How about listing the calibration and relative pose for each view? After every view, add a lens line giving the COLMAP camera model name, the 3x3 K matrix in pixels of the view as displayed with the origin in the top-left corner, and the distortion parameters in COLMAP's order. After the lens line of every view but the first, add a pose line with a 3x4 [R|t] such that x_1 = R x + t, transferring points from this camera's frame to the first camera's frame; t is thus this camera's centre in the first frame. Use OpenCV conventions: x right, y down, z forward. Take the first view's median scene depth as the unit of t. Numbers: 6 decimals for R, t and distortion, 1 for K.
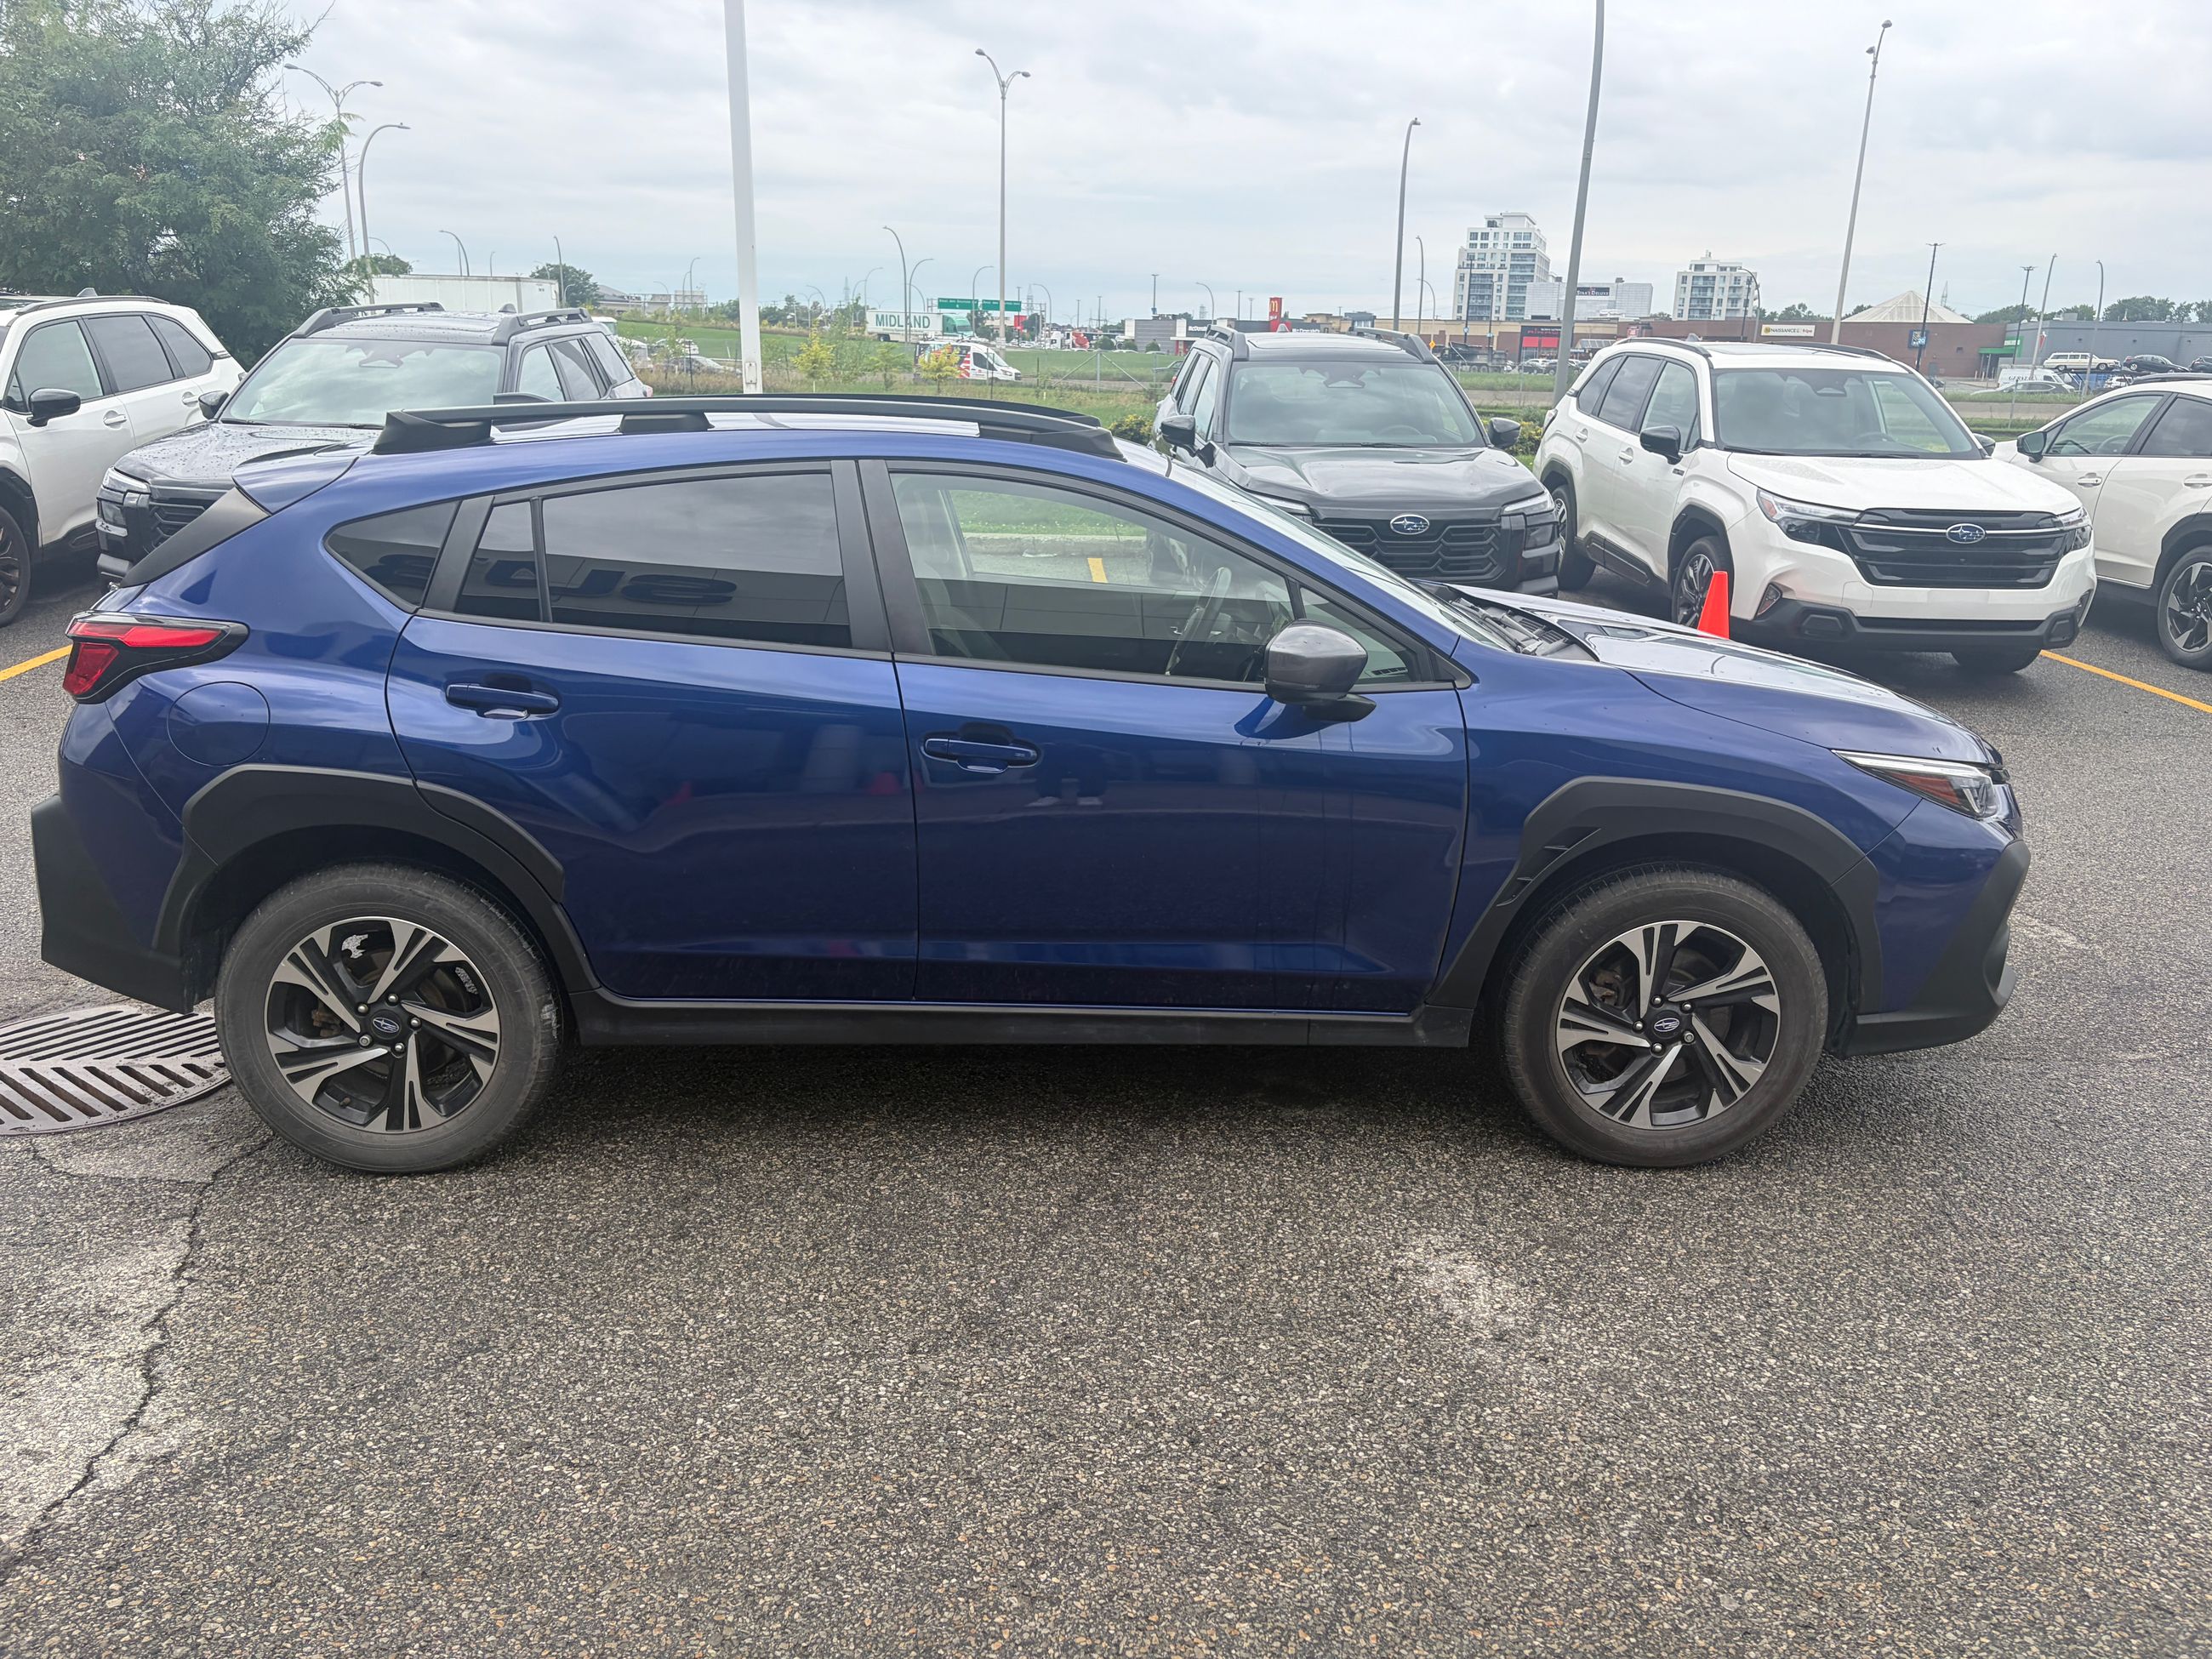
lens RADIAL K [[1683.7, 0, 1121.1], [0, 1683.7, 844.9], [0, 0, 1]] dist [0.033339, -0.030272]
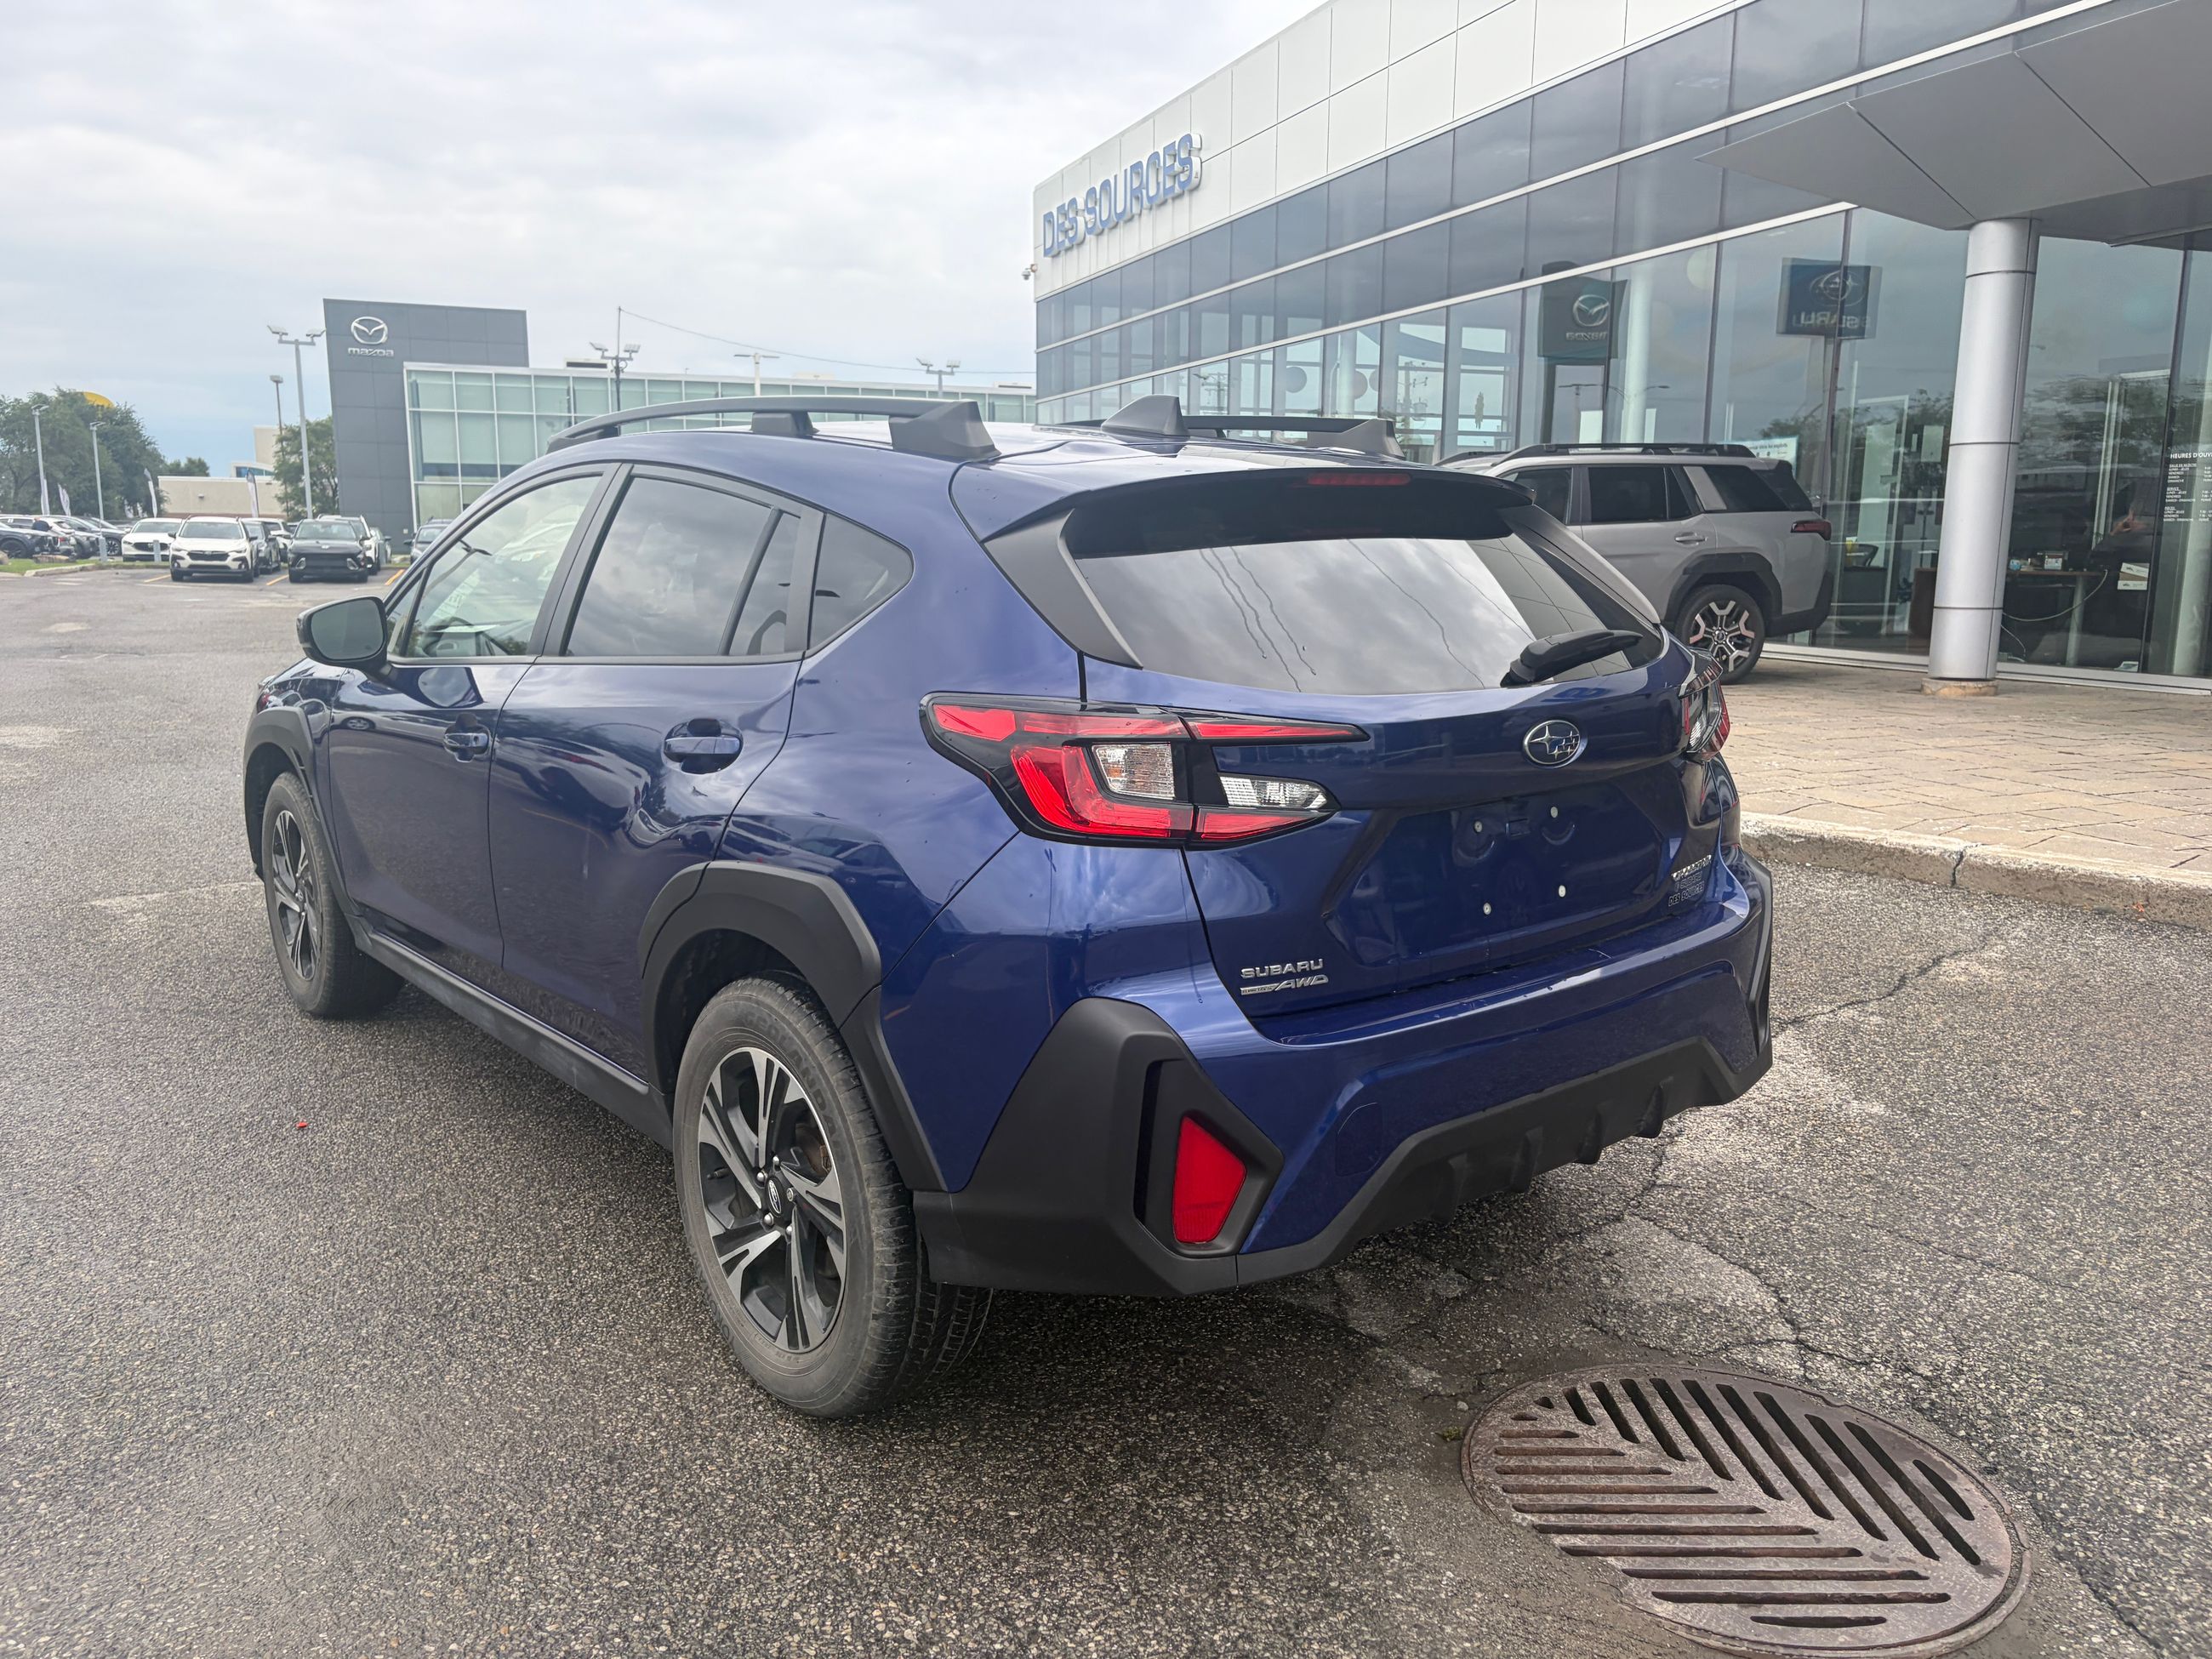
lens RADIAL K [[1688.4, 0, 1106.0], [0, 1688.4, 829.5], [0, 0, 1]] dist [0.031442, 0.000041]
pose [[-0.612838, -0.159830, 0.773876, -1.061032], [0.207306, 0.912511, 0.352630, -0.397470], [-0.762531, 0.376534, -0.526087, 1.642279]]
